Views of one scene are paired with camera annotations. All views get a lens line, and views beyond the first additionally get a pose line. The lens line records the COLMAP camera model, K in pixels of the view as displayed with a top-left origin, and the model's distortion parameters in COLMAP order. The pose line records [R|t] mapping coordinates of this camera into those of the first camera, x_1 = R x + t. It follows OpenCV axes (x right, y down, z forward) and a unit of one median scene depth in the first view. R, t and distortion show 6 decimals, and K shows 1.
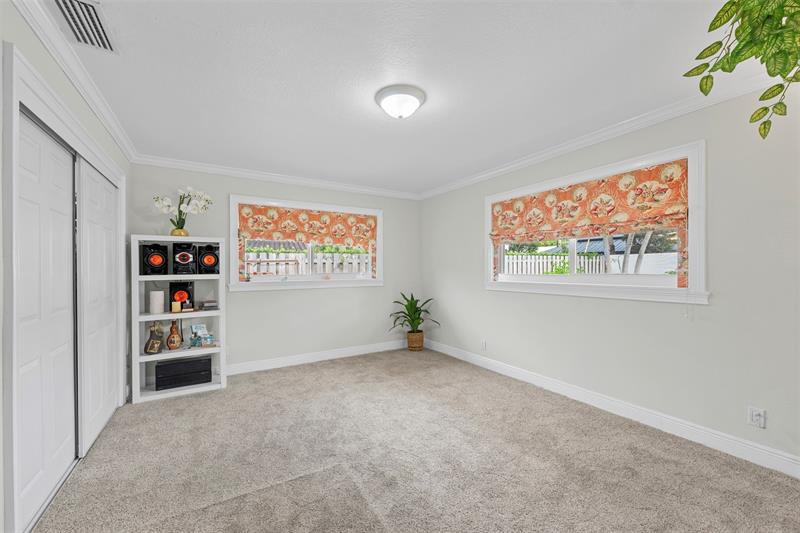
lens RADIAL K [[325.0, 0, 403.4], [0, 325.0, 266.8], [0, 0, 1]] dist [-0.001579, -0.000082]
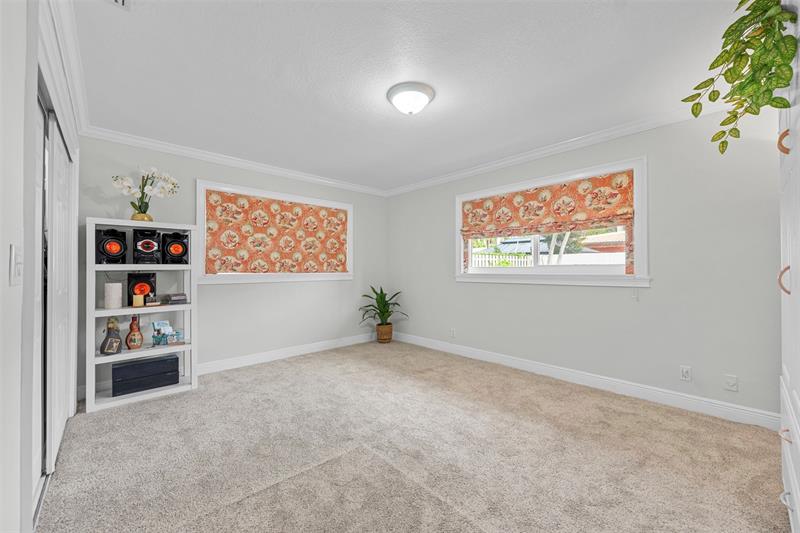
lens RADIAL K [[321.6, 0, 402.7], [0, 321.6, 264.0], [0, 0, 1]] dist [-0.001959, -0.000242]
pose [[0.978146, 0.005344, 0.207850, -0.172799], [-0.002926, 0.999924, -0.011939, 0.031055], [-0.207899, 0.011070, 0.978088, -0.010559]]
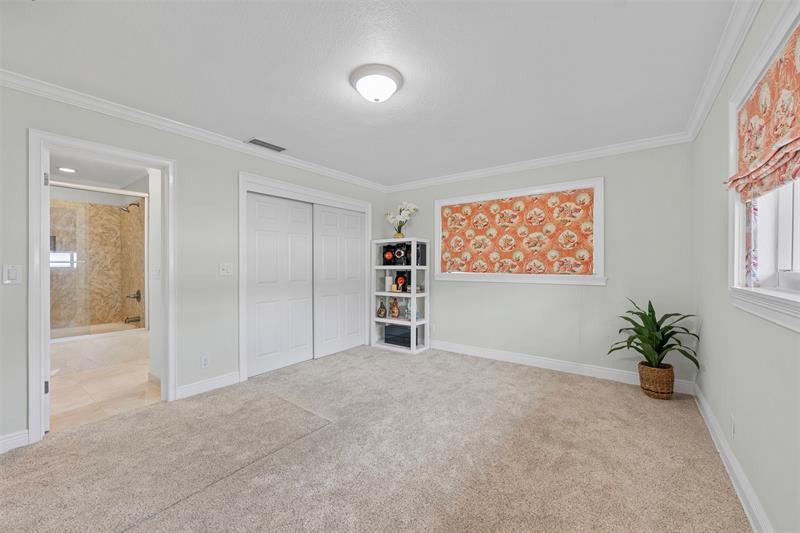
lens RADIAL K [[311.1, 0, 399.2], [0, 311.1, 269.5], [0, 0, 1]] dist [-0.000485, -0.000011]
pose [[0.377888, 0.008294, -0.925814, 0.564572], [-0.006304, 0.999960, 0.006385, 0.033246], [0.925830, 0.003424, 0.377926, 0.498522]]
